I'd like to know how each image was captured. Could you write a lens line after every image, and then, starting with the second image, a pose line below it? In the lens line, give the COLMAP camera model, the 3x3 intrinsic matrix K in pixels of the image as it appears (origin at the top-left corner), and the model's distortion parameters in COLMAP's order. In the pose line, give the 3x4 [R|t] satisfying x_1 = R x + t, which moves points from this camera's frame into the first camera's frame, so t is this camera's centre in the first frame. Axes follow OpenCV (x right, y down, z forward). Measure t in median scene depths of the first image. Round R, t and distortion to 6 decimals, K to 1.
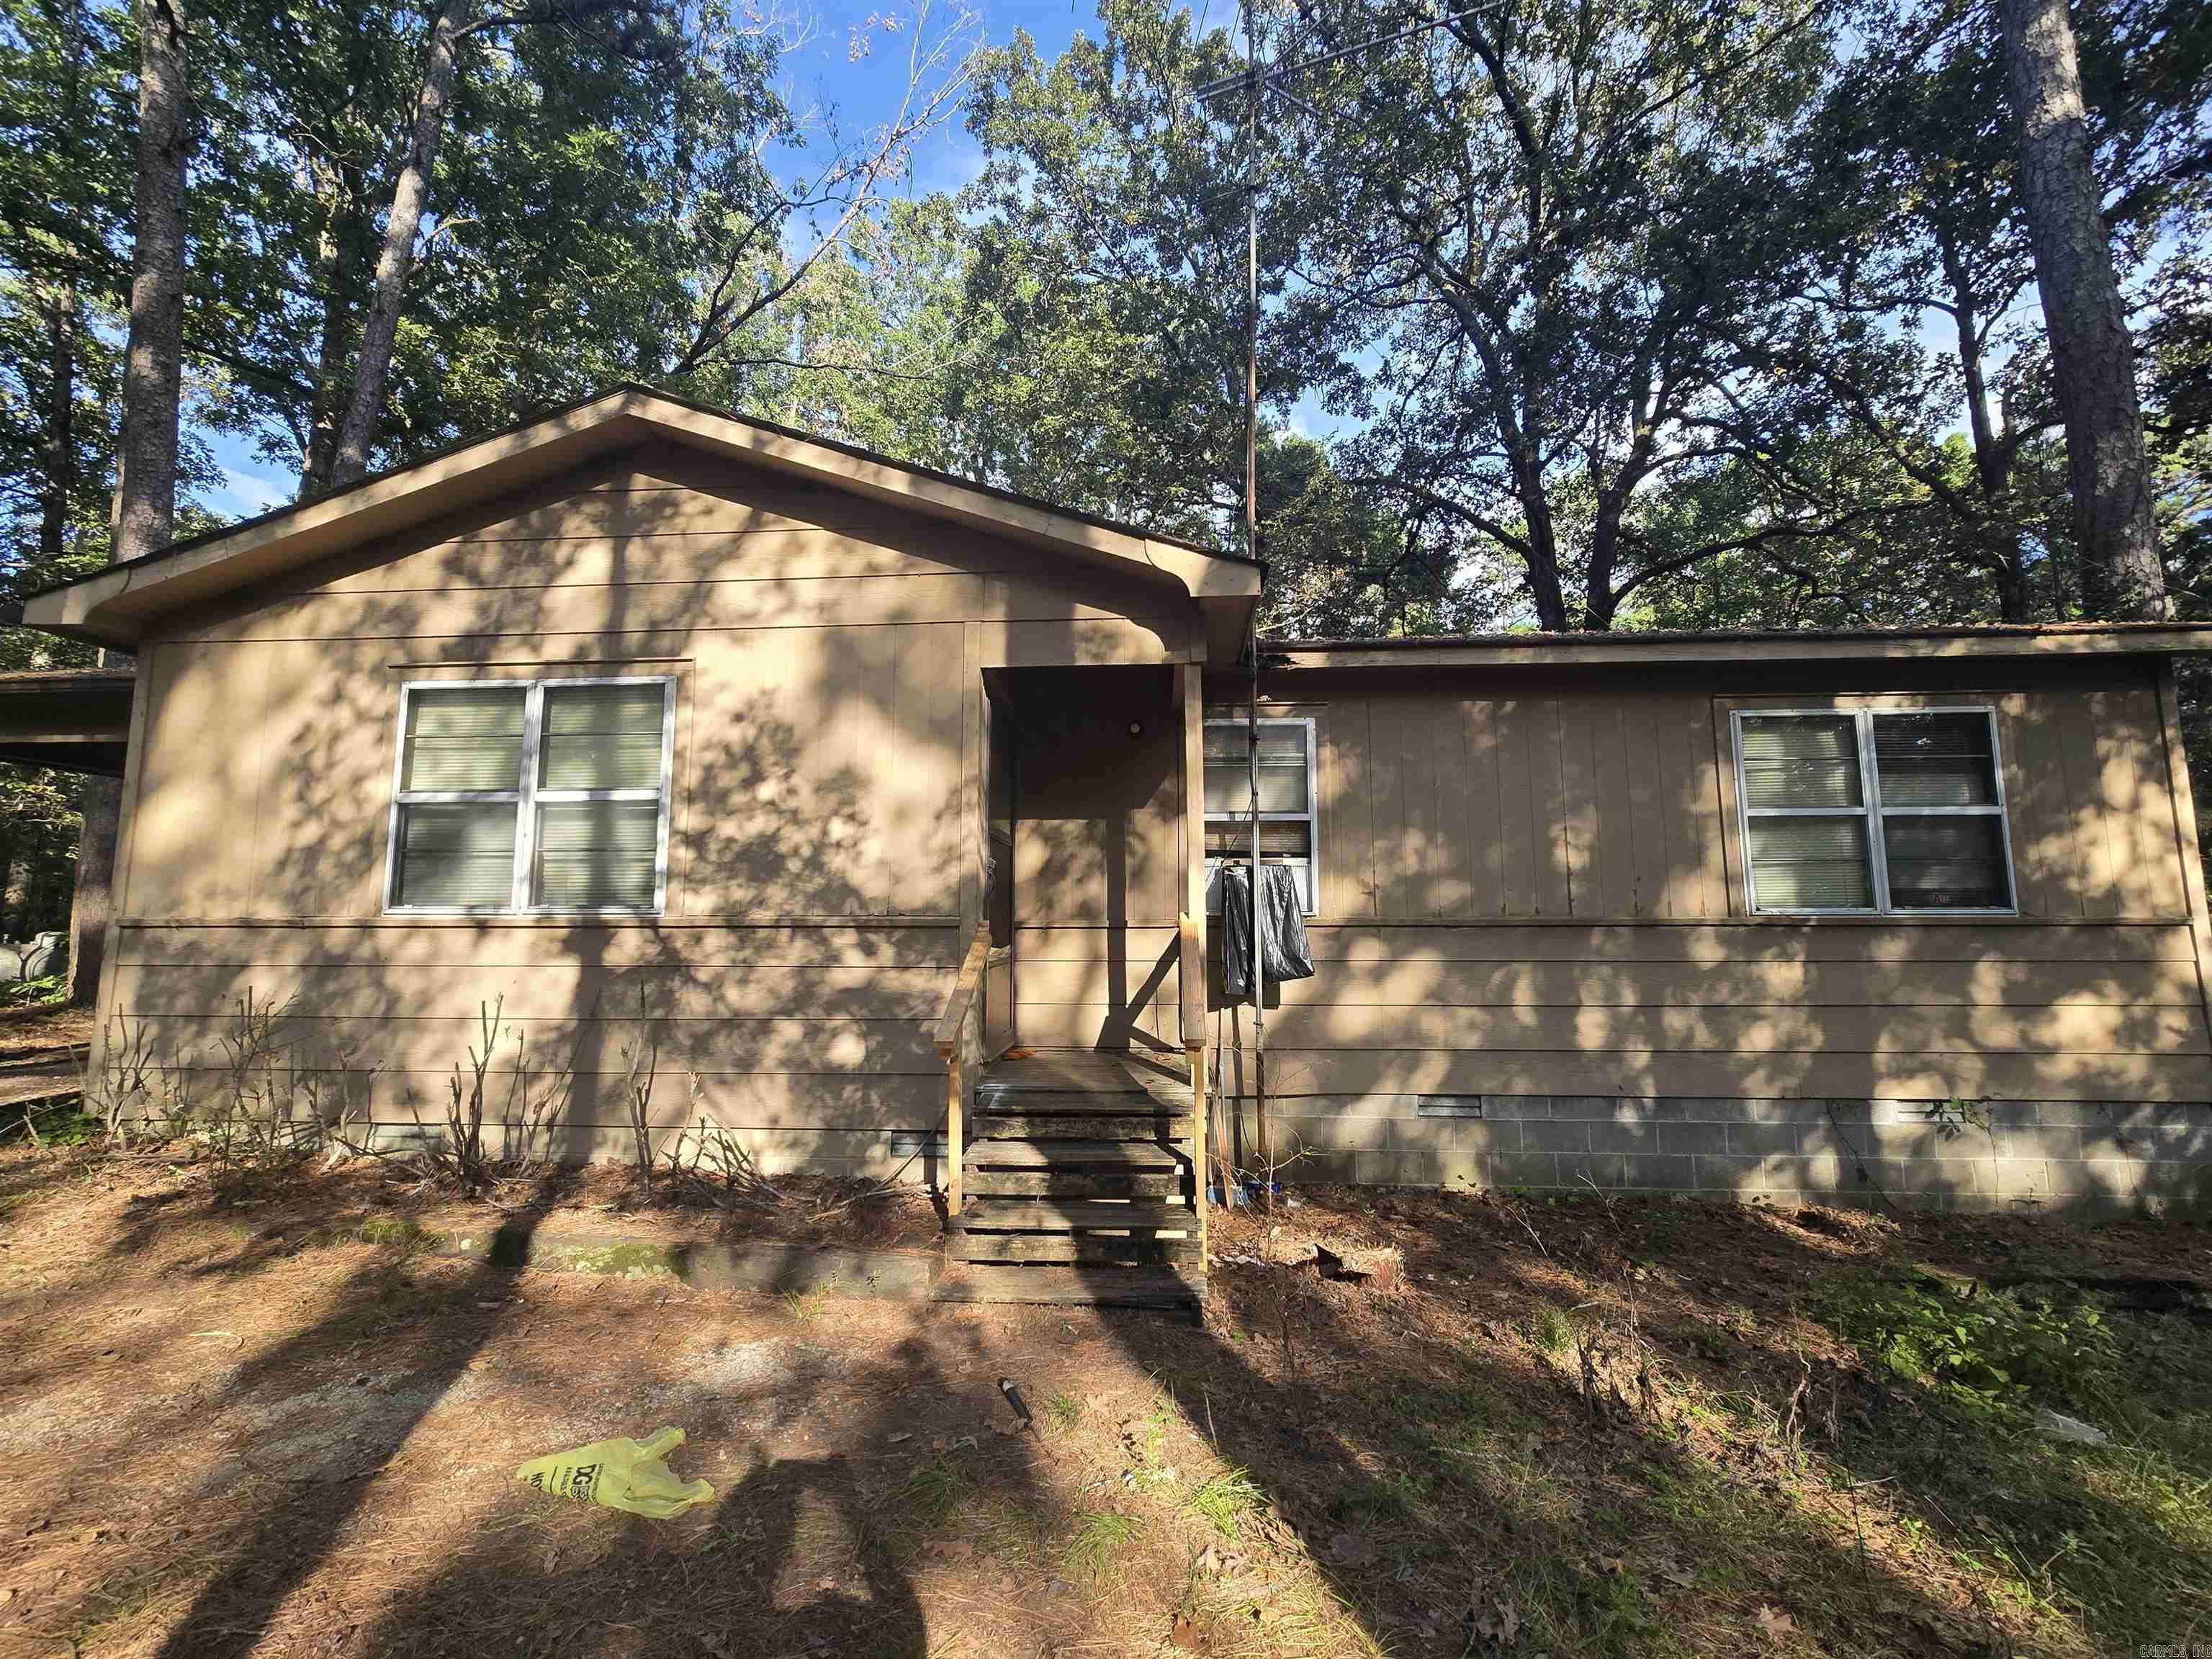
lens RADIAL K [[904.3, 0, 1099.2], [0, 904.3, 822.1], [0, 0, 1]] dist [-0.005416, 0.001489]
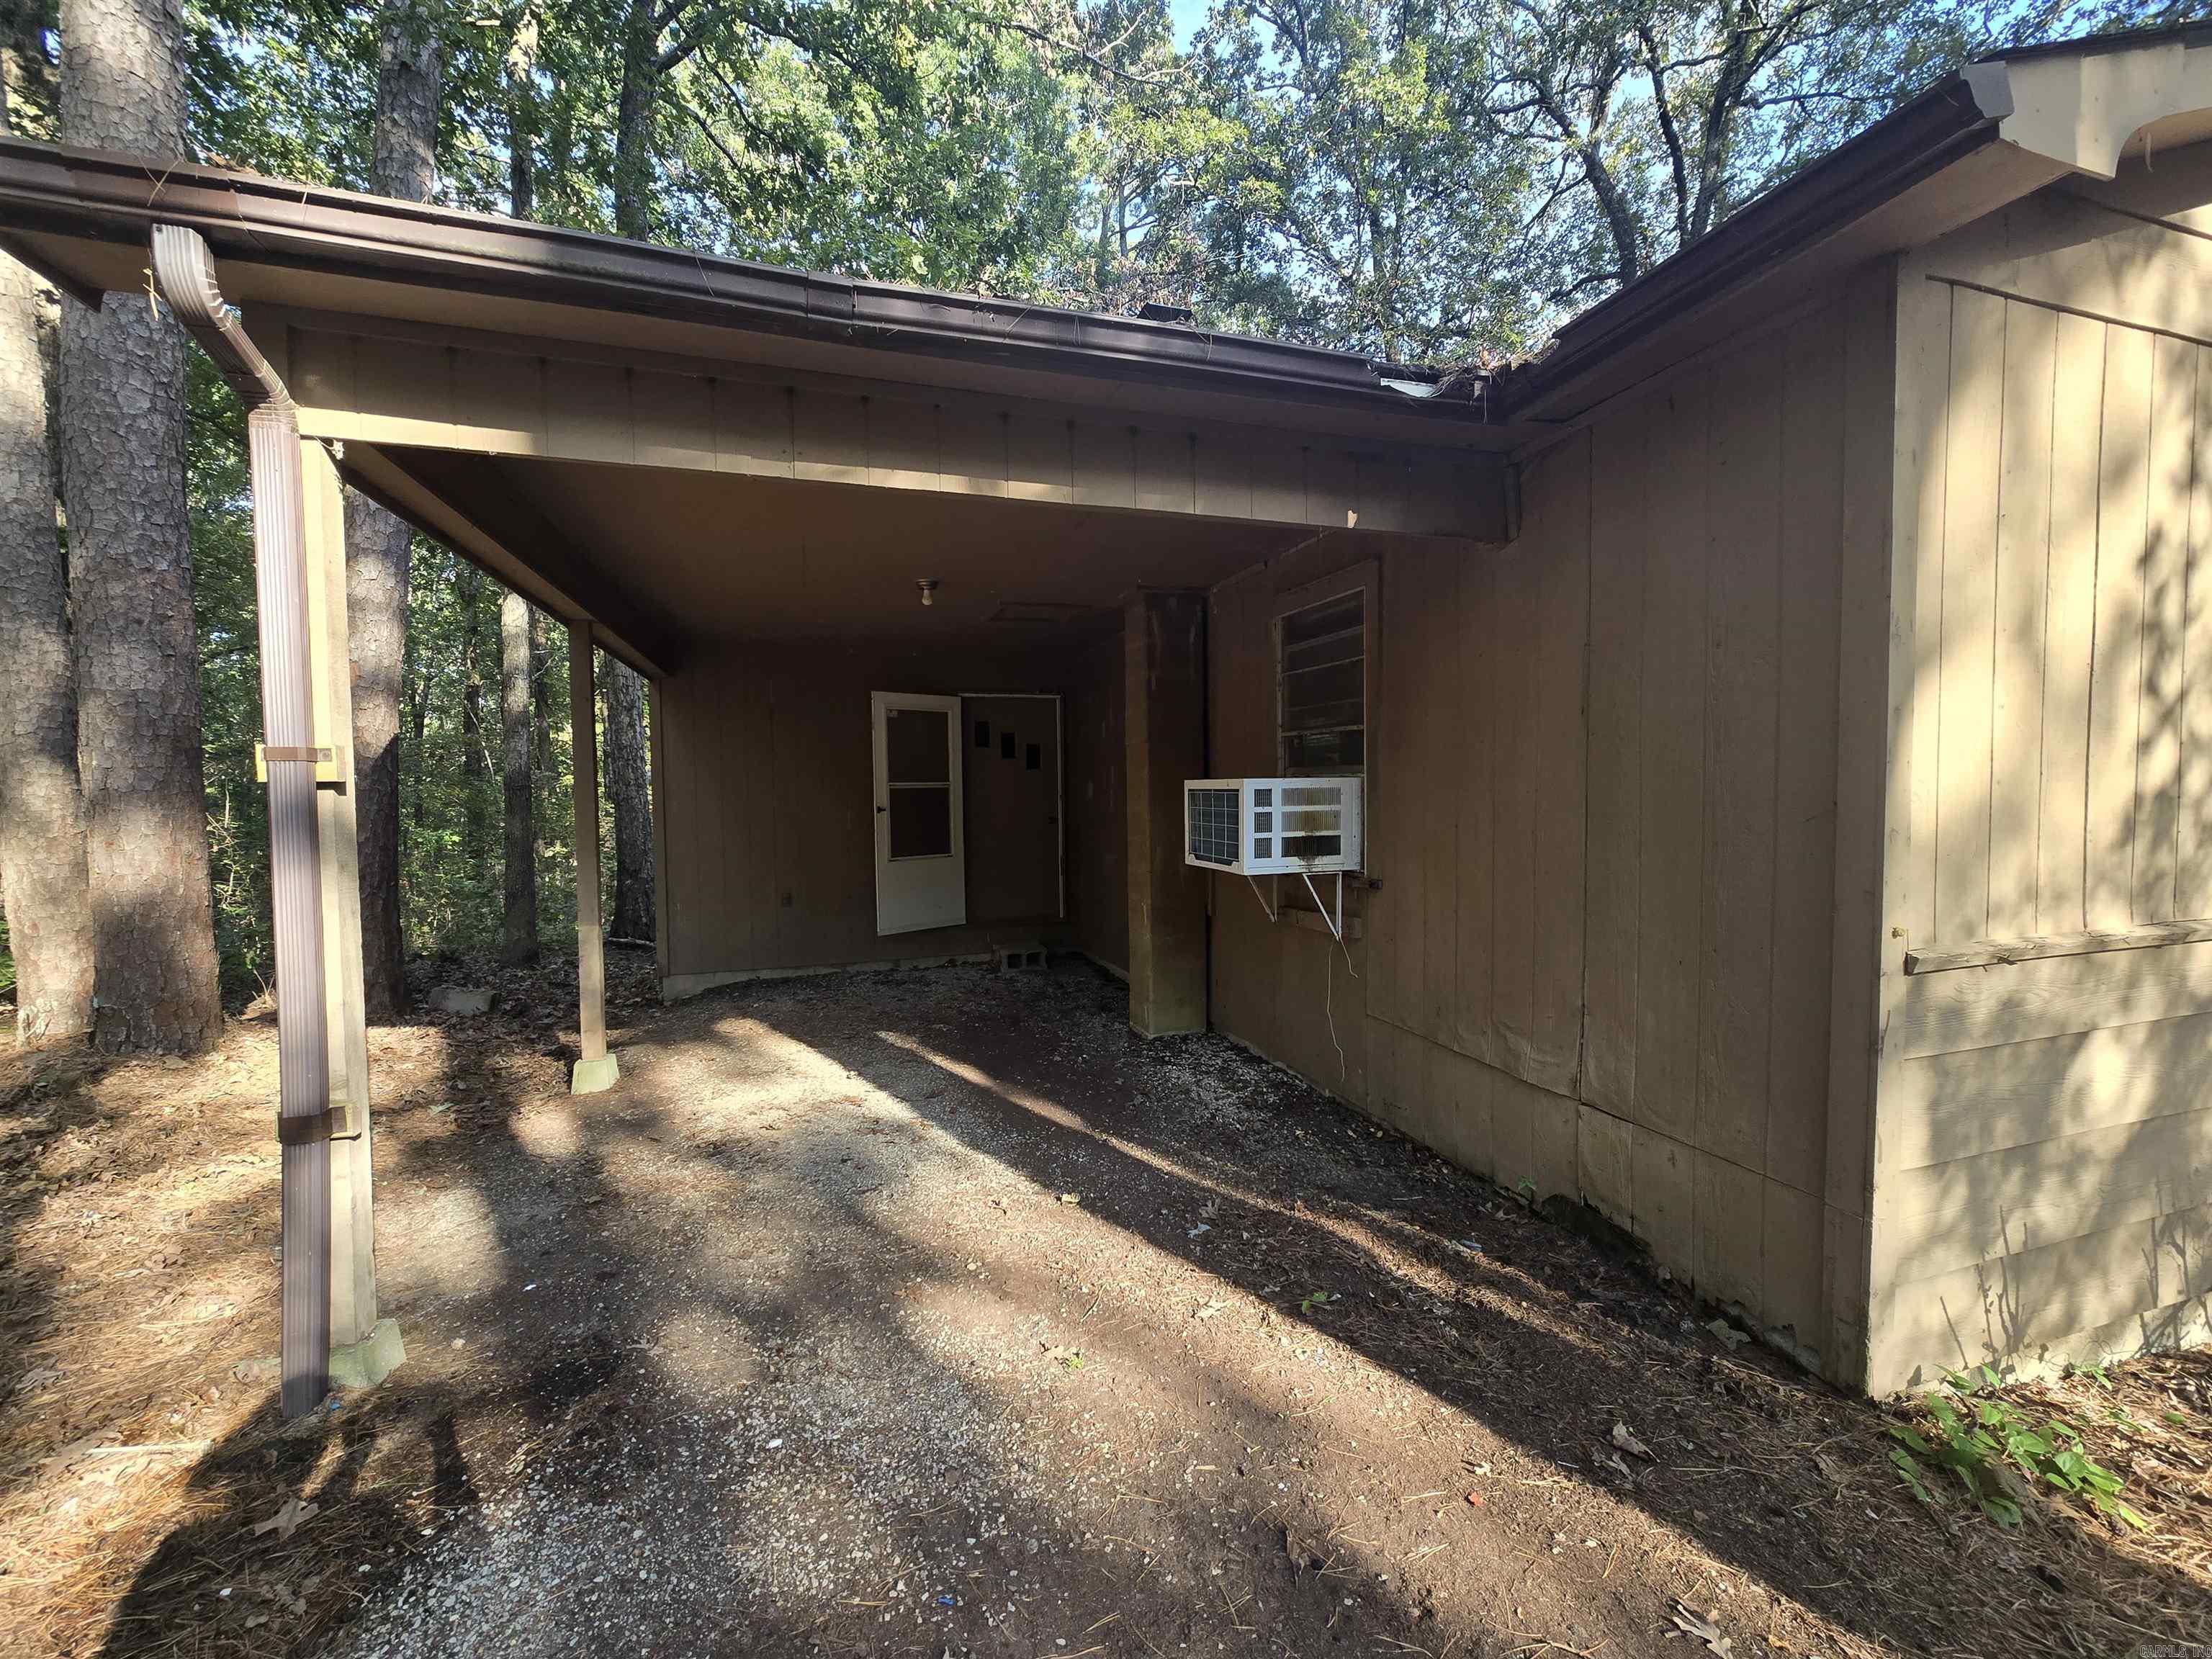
lens RADIAL K [[904.3, 0, 1094.4], [0, 904.3, 827.6], [0, 0, 1]] dist [-0.005416, 0.001489]
pose [[0.937149, -0.030880, 0.347559, -1.595451], [-0.022397, 0.988698, 0.148237, -0.012192], [-0.348209, -0.146704, 0.925866, 0.744344]]
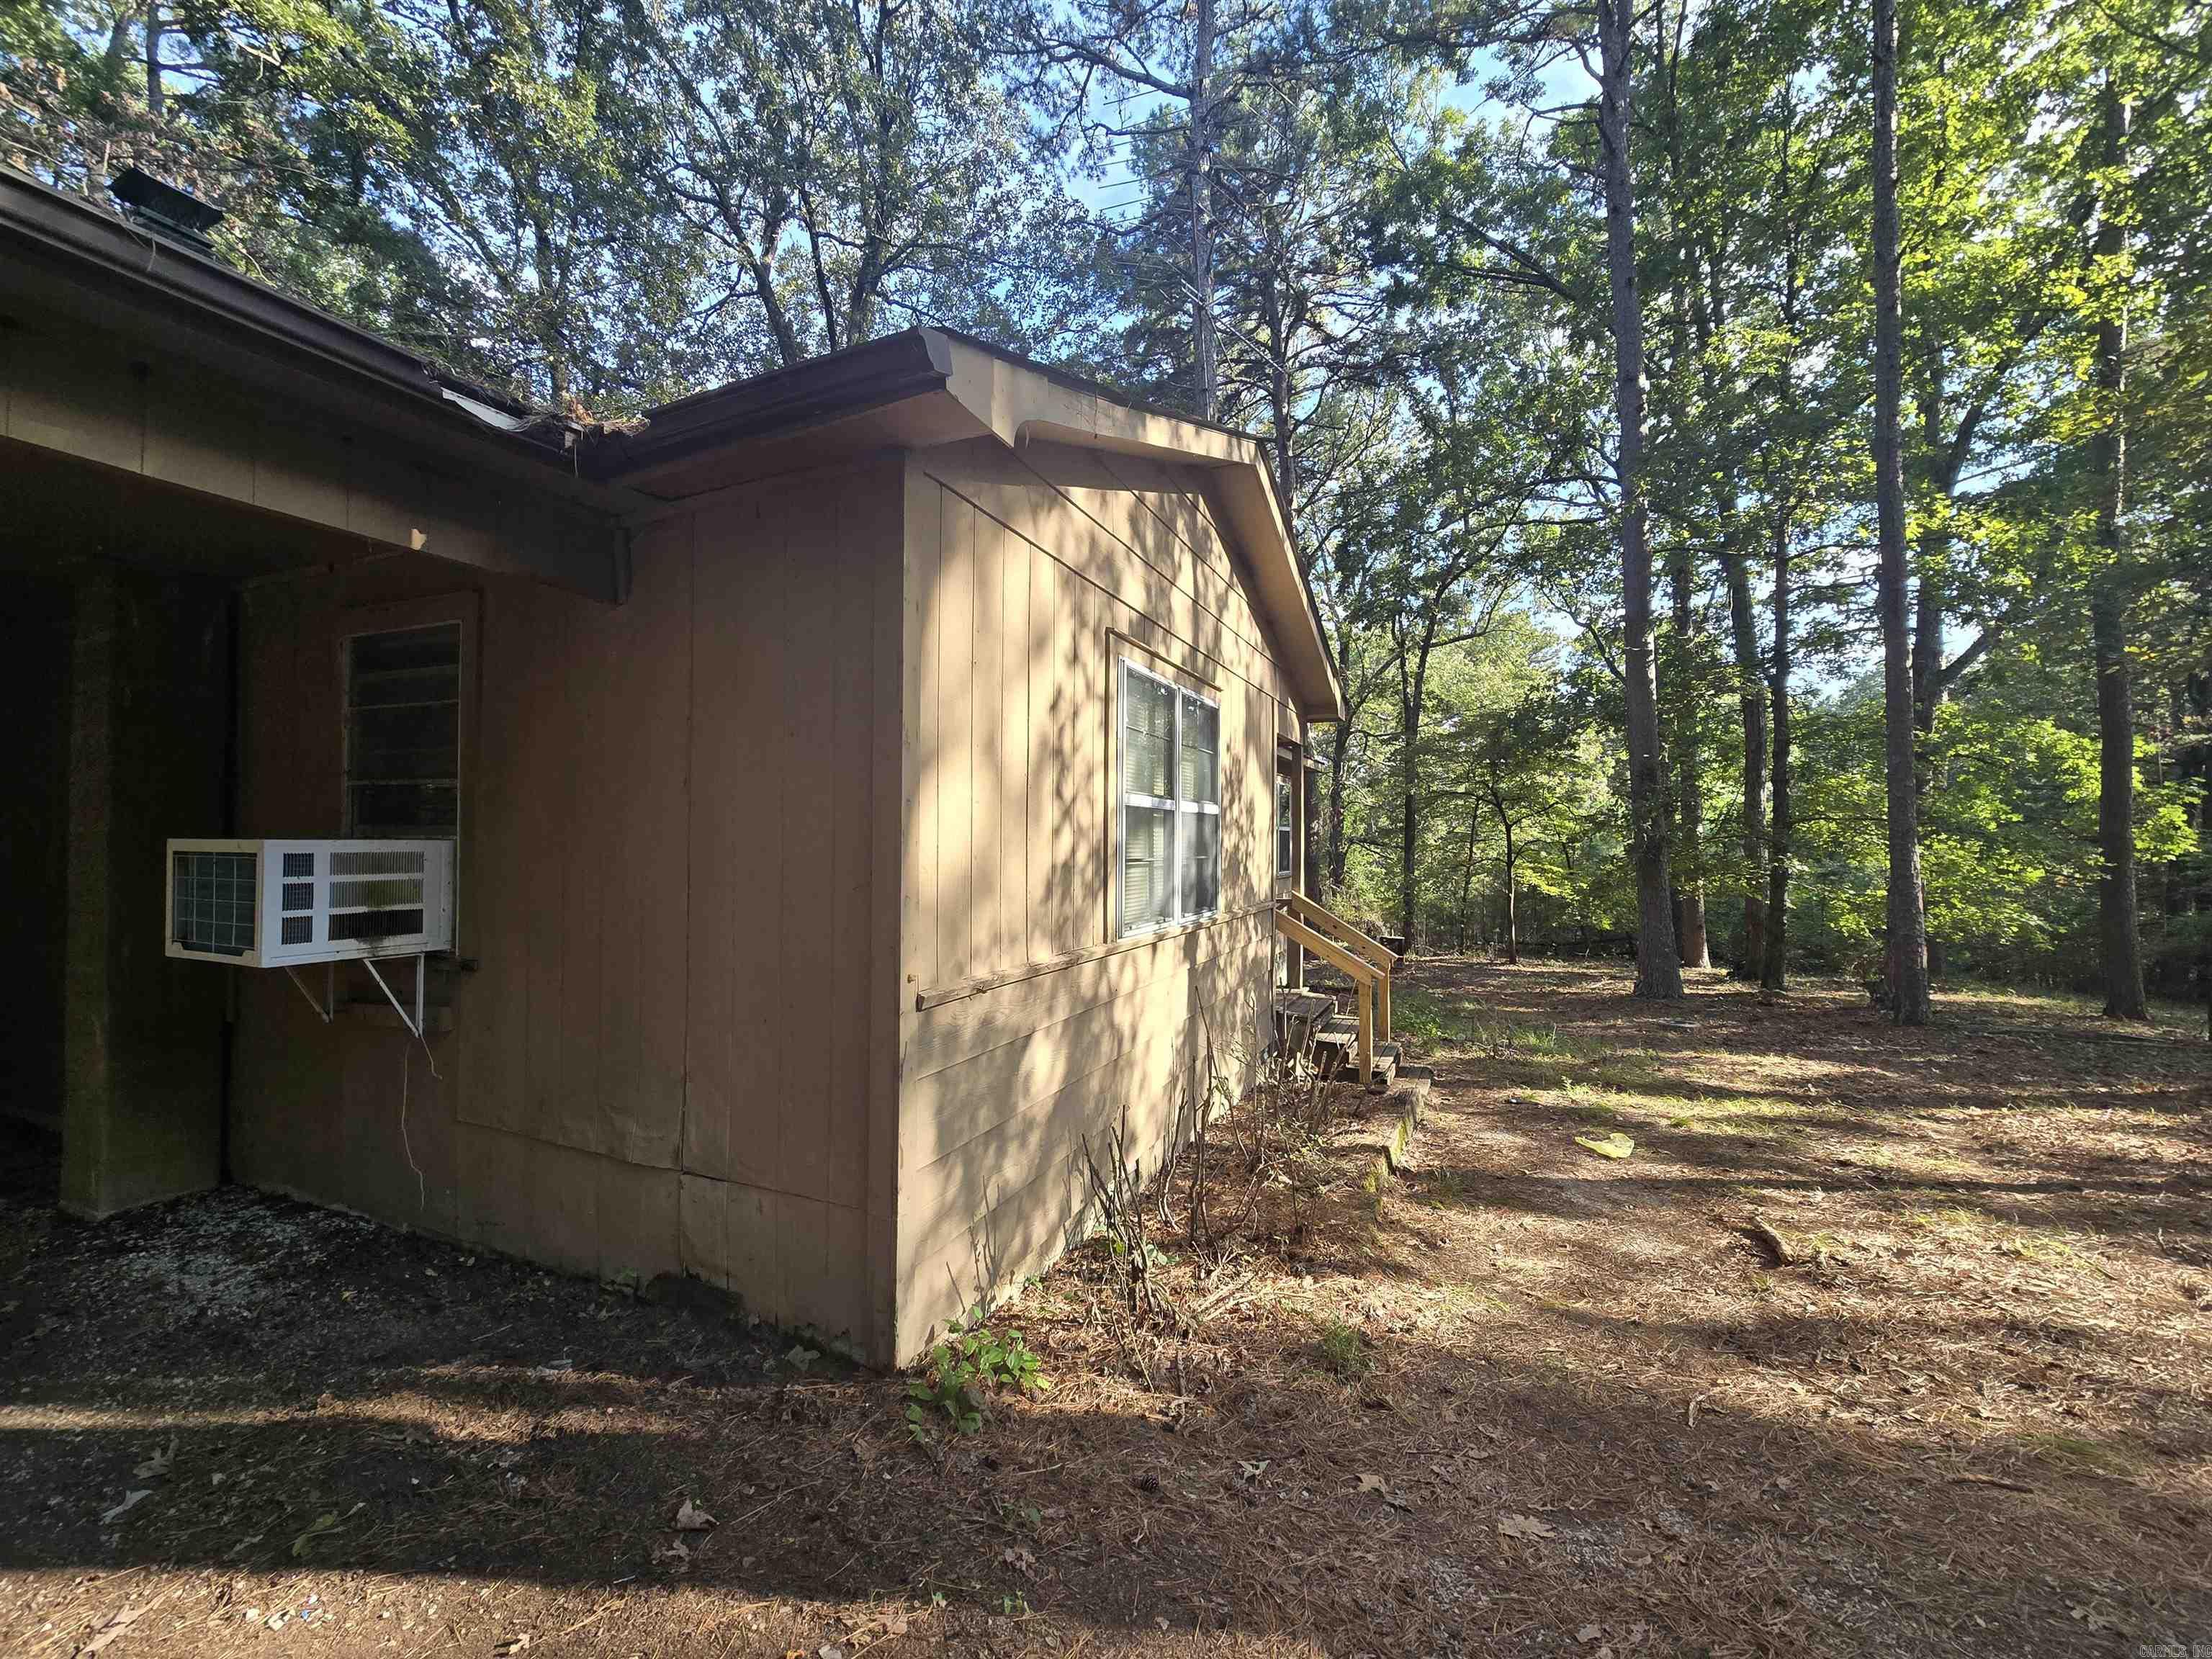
lens RADIAL K [[904.3, 0, 1093.7], [0, 904.3, 827.7], [0, 0, 1]] dist [-0.005416, 0.001489]
pose [[0.362071, 0.012546, 0.932066, -1.553627], [-0.106432, 0.993927, 0.027966, -0.023142], [-0.926055, -0.109327, 0.361207, 0.716037]]
